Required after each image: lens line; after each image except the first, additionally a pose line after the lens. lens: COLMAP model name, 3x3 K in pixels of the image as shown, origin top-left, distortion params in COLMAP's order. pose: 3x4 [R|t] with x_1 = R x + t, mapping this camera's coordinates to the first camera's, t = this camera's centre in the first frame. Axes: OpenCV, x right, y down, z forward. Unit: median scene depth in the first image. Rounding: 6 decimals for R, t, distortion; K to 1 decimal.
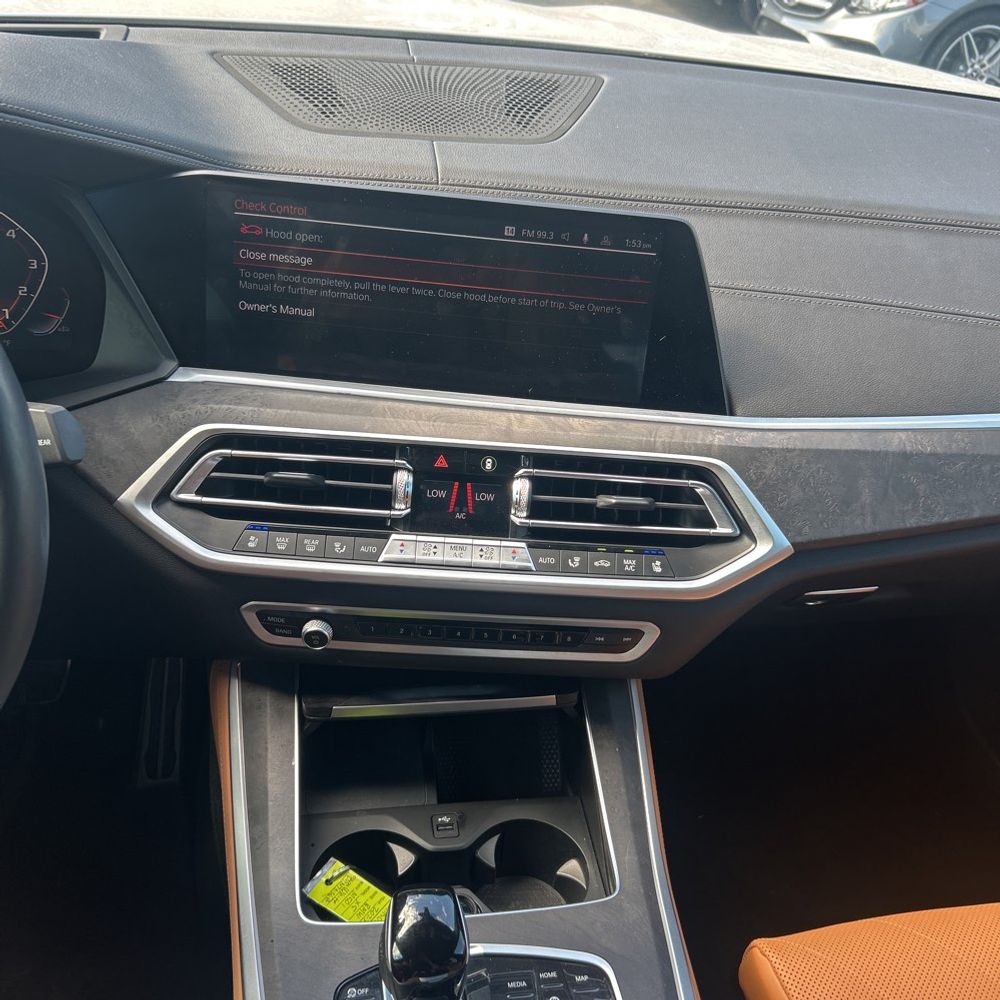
lens RADIAL K [[975.3, 0, 500.0], [0, 975.3, 500.0], [0, 0, 1]] dist [0.134117, -0.300081]
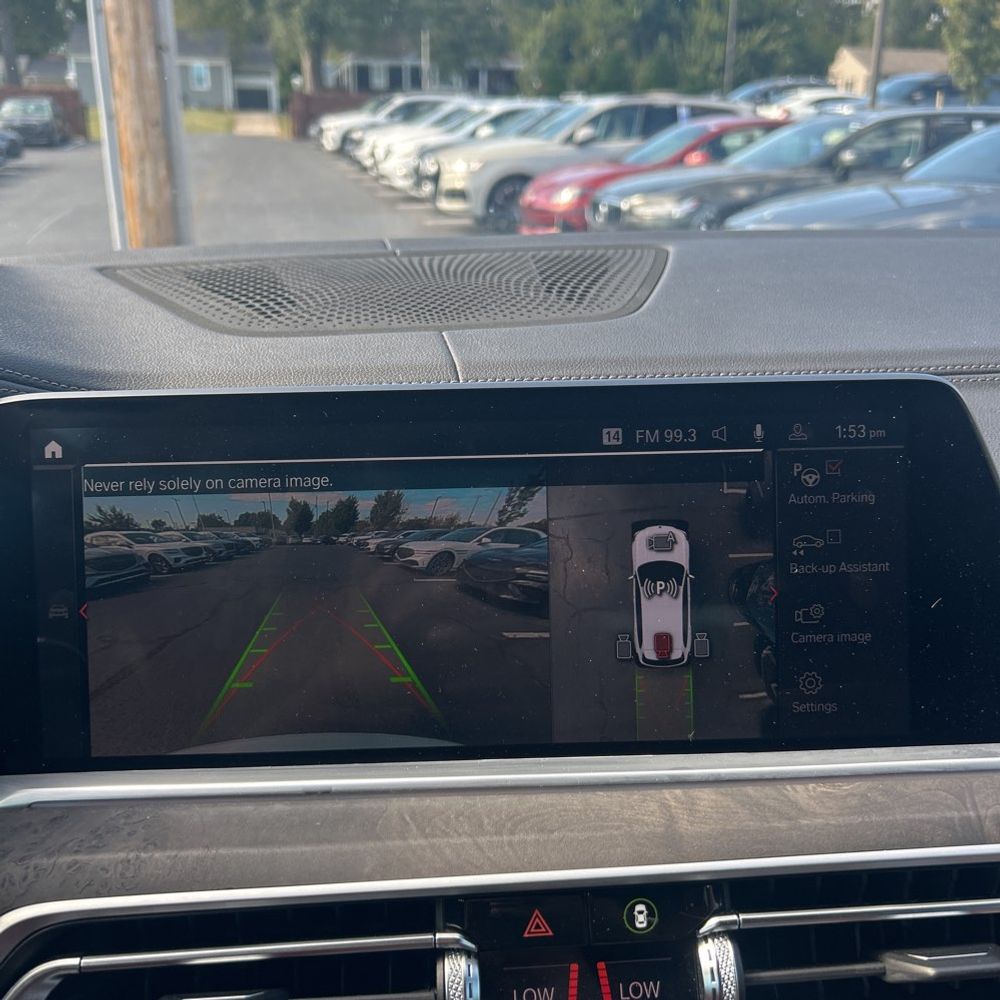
lens RADIAL K [[1004.6, 0, 500.0], [0, 1004.6, 500.0], [0, 0, 1]] dist [0.010342, 0.010372]
pose [[0.992878, -0.118356, 0.013584, -0.059433], [0.117576, 0.955144, -0.271800, -0.101241], [0.019195, 0.271461, 0.962258, 0.485280]]
